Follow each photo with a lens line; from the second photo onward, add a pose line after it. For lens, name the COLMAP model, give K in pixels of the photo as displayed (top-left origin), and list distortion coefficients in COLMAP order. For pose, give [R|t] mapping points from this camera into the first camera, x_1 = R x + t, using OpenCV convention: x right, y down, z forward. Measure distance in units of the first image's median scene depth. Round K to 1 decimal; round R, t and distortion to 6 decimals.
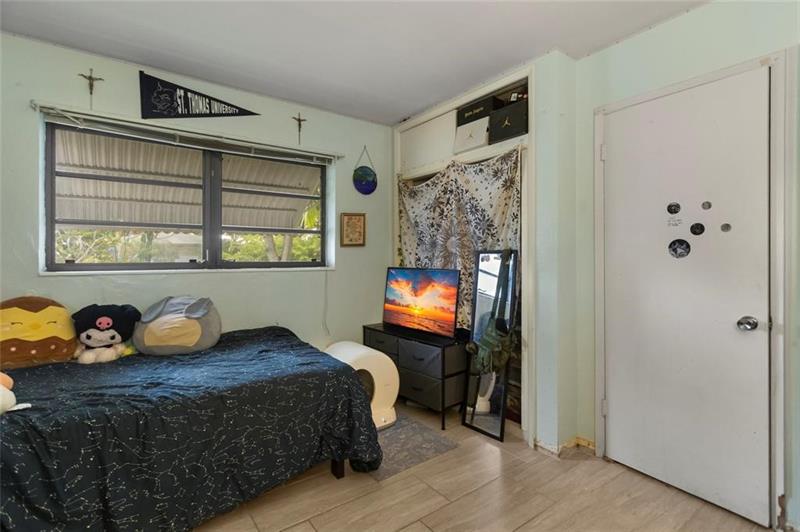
lens RADIAL K [[387.7, 0, 407.5], [0, 387.7, 250.5], [0, 0, 1]] dist [0.005566, -0.000640]
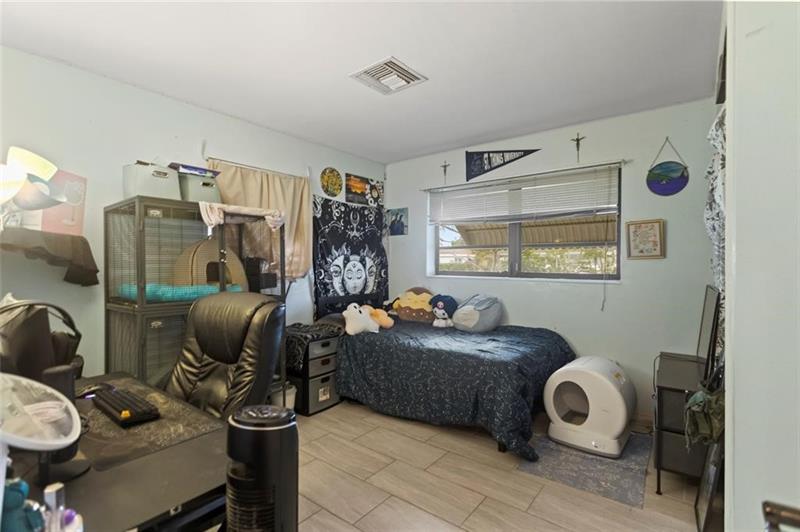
lens RADIAL K [[387.7, 0, 403.4], [0, 387.7, 266.3], [0, 0, 1]] dist [0.005566, -0.000640]
pose [[0.264634, 0.006670, -0.964326, 0.757429], [0.009728, 0.999907, 0.009586, -0.008241], [0.964300, -0.011918, 0.264545, 0.318949]]
